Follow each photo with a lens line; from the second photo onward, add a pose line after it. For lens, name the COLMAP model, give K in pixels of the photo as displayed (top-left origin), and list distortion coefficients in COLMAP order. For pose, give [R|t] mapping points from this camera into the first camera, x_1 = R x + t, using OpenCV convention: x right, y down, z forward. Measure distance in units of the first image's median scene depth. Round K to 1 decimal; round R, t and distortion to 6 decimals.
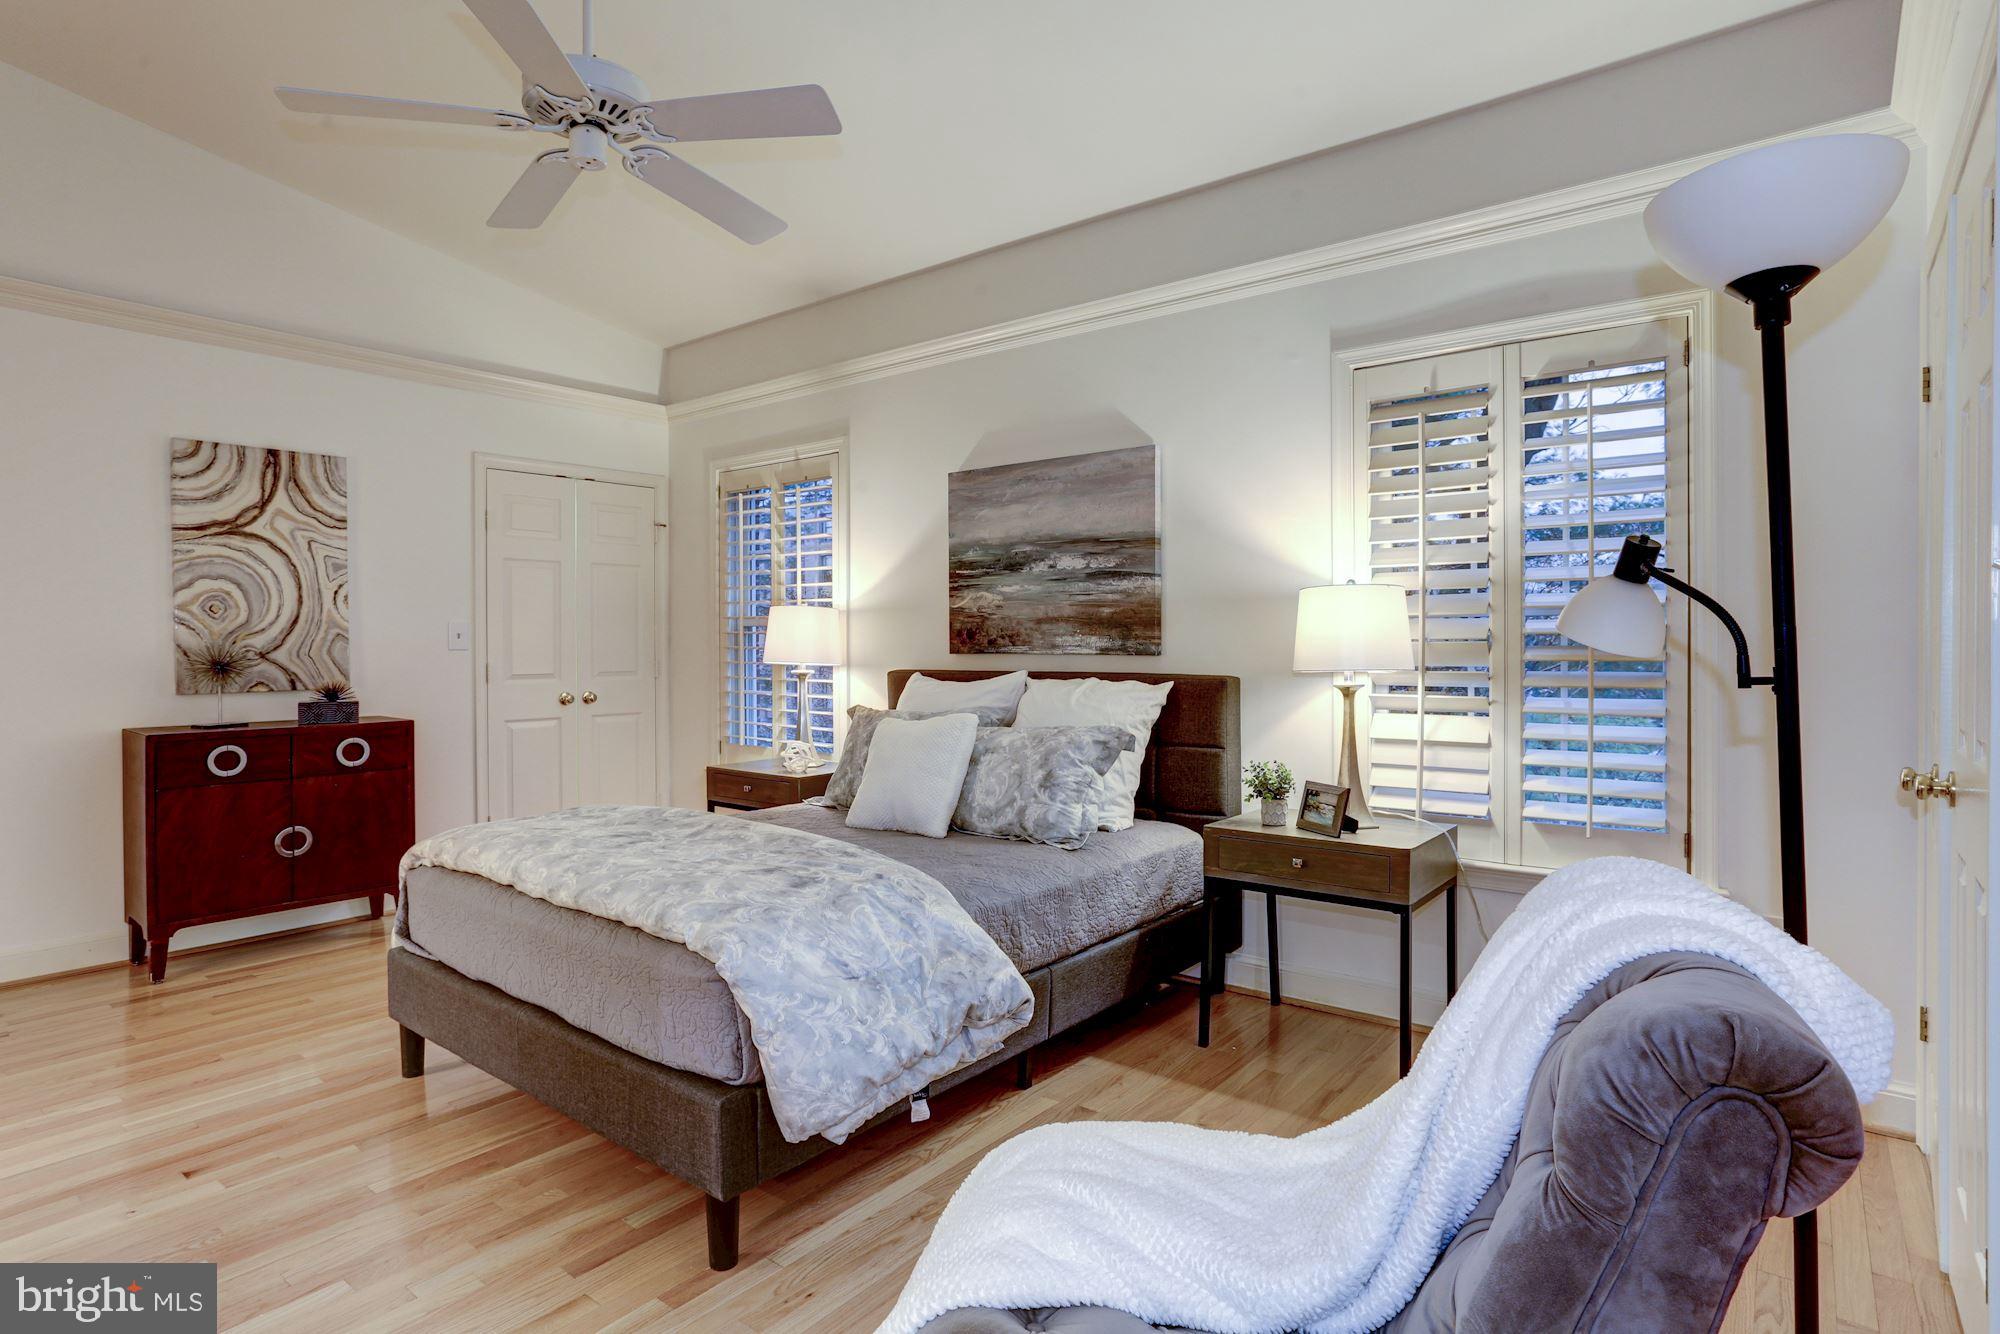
lens RADIAL K [[1027.0, 0, 988.8], [0, 1027.0, 641.9], [0, 0, 1]] dist [-0.049261, 0.033216]
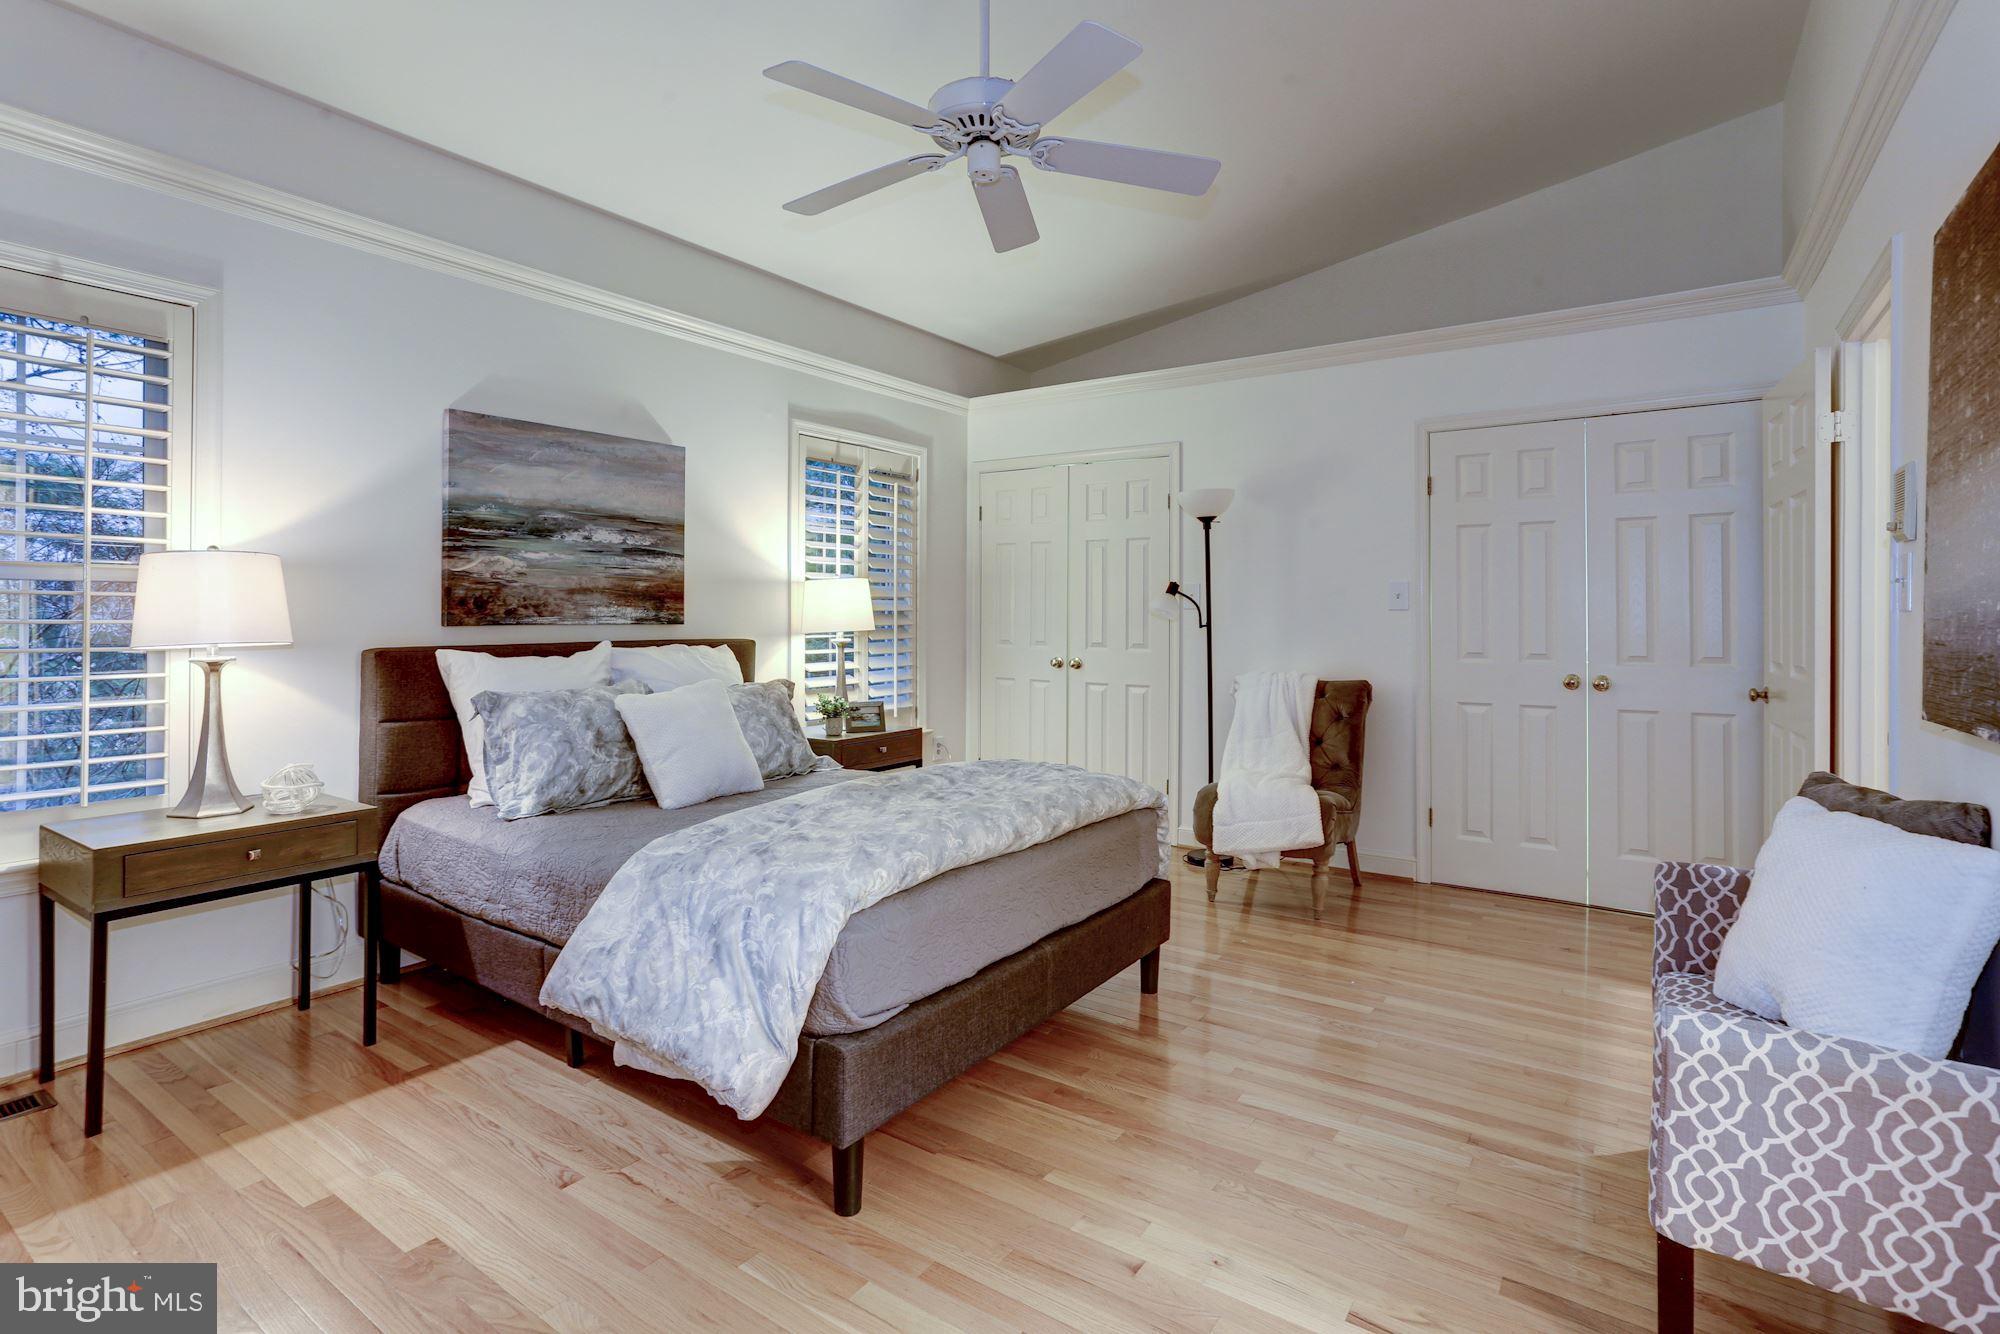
lens RADIAL K [[878.1, 0, 998.4], [0, 878.1, 612.0], [0, 0, 1]] dist [-0.030863, 0.024959]
pose [[-0.007972, 0.002634, 0.999965, -0.804237], [-0.004283, 0.999987, -0.002669, 0.000095], [-0.999959, -0.004304, -0.007961, 0.603330]]
